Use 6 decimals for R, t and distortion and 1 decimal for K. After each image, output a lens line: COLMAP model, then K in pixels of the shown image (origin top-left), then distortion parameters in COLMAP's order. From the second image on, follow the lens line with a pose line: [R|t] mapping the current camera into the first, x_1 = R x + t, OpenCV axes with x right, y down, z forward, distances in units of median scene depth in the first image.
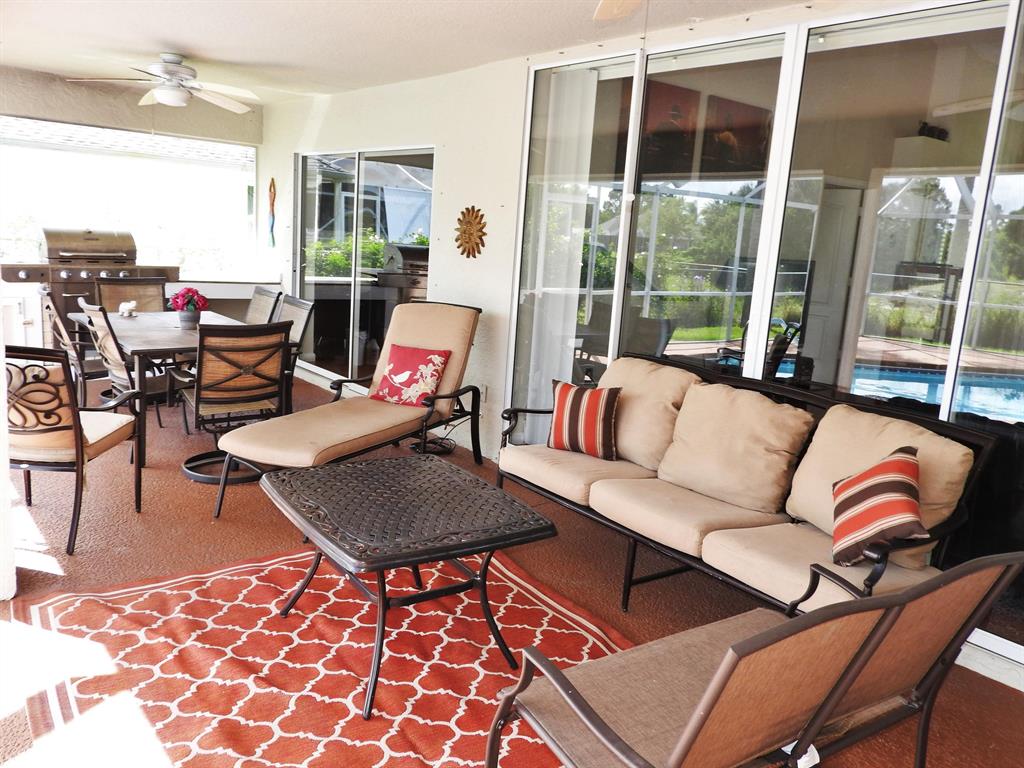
lens RADIAL K [[836.9, 0, 512.0], [0, 836.9, 384.0], [0, 0, 1]] dist [0.018816, -0.009264]
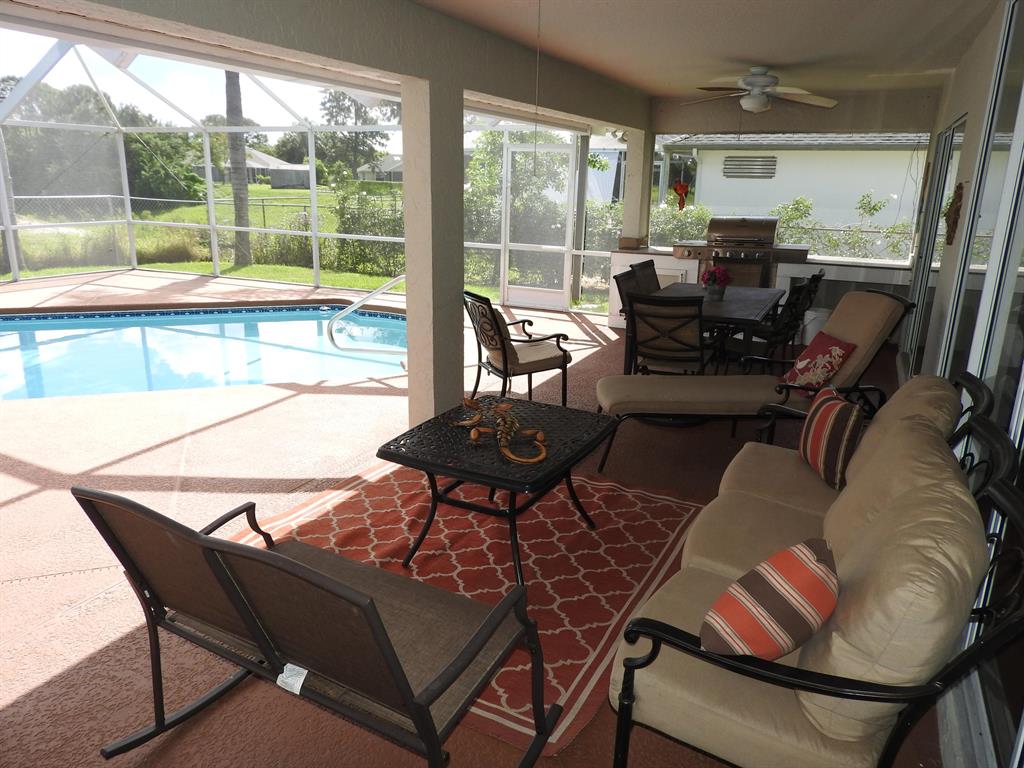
lens RADIAL K [[736.7, 0, 512.0], [0, 736.7, 384.0], [0, 0, 1]] dist [0.002457, 0.003899]
pose [[0.428213, 0.184827, -0.884575, 0.445487], [-0.153758, 0.979489, 0.130227, -0.041230], [0.890501, 0.080245, 0.447849, 0.282430]]
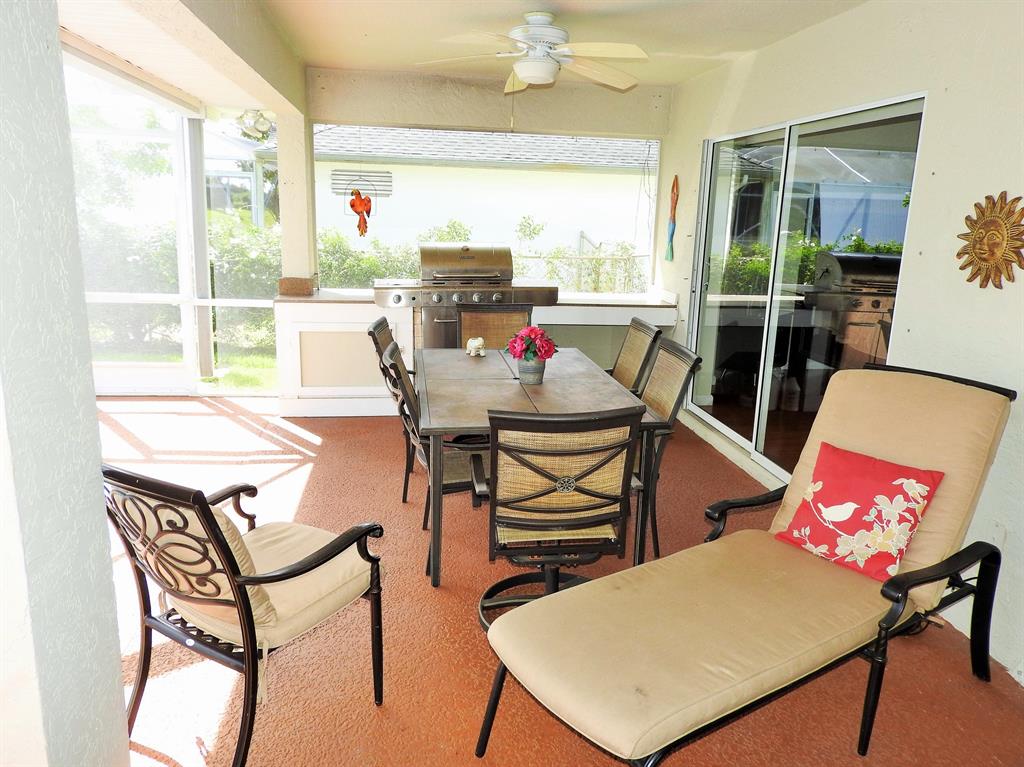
lens RADIAL K [[736.7, 0, 512.0], [0, 736.7, 383.5], [0, 0, 1]] dist [0.002457, 0.003899]
pose [[0.862272, 0.071784, -0.501332, -0.072501], [-0.061036, 0.997418, 0.037837, -0.088352], [0.502754, -0.002027, 0.864427, 0.430730]]
